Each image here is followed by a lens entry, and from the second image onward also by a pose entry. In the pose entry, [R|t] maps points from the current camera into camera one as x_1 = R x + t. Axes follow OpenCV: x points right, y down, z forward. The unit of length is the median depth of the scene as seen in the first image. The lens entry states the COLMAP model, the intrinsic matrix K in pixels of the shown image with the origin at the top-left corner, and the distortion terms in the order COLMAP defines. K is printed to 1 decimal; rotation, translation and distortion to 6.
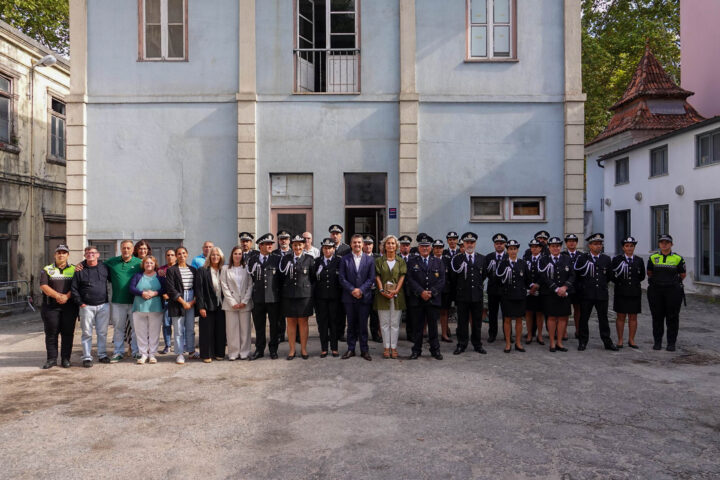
lens RADIAL K [[500.3, 0, 361.2], [0, 500.3, 238.2], [0, 0, 1]] dist [0.003698, 0.003272]
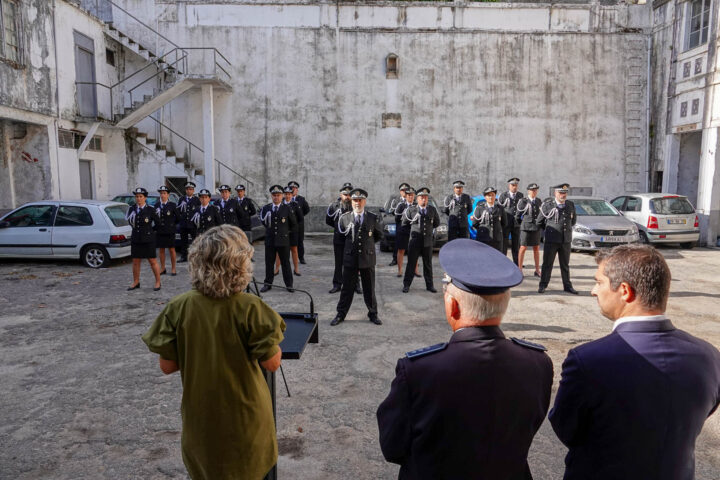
lens RADIAL K [[500.3, 0, 365.8], [0, 500.3, 238.1], [0, 0, 1]] dist [0.003698, 0.003272]
pose [[-0.999916, 0.000220, -0.012951, 0.009384], [-0.001230, 0.993724, 0.111854, -0.022074], [0.012894, 0.111861, -0.993640, 1.044665]]
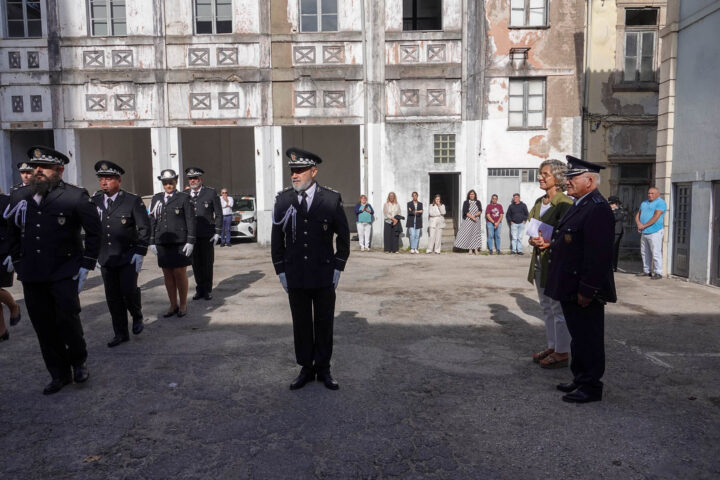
lens RADIAL K [[500.3, 0, 362.1], [0, 500.3, 238.7], [0, 0, 1]] dist [0.003698, 0.003272]
pose [[-0.016015, 0.084293, -0.996312, 0.401647], [0.013320, 0.996370, 0.084084, 0.022050], [0.999783, -0.011925, -0.017080, 0.453523]]
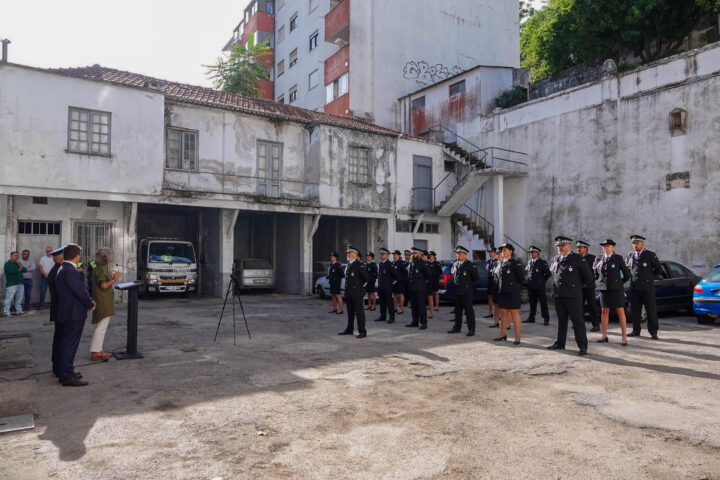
lens RADIAL K [[500.3, 0, 362.0], [0, 500.3, 237.4], [0, 0, 1]] dist [0.003698, 0.003272]
pose [[-0.565218, 0.047662, 0.823564, -0.781019], [0.001291, 0.998379, -0.056893, 0.024929], [-0.824941, -0.031094, -0.564363, 0.946742]]
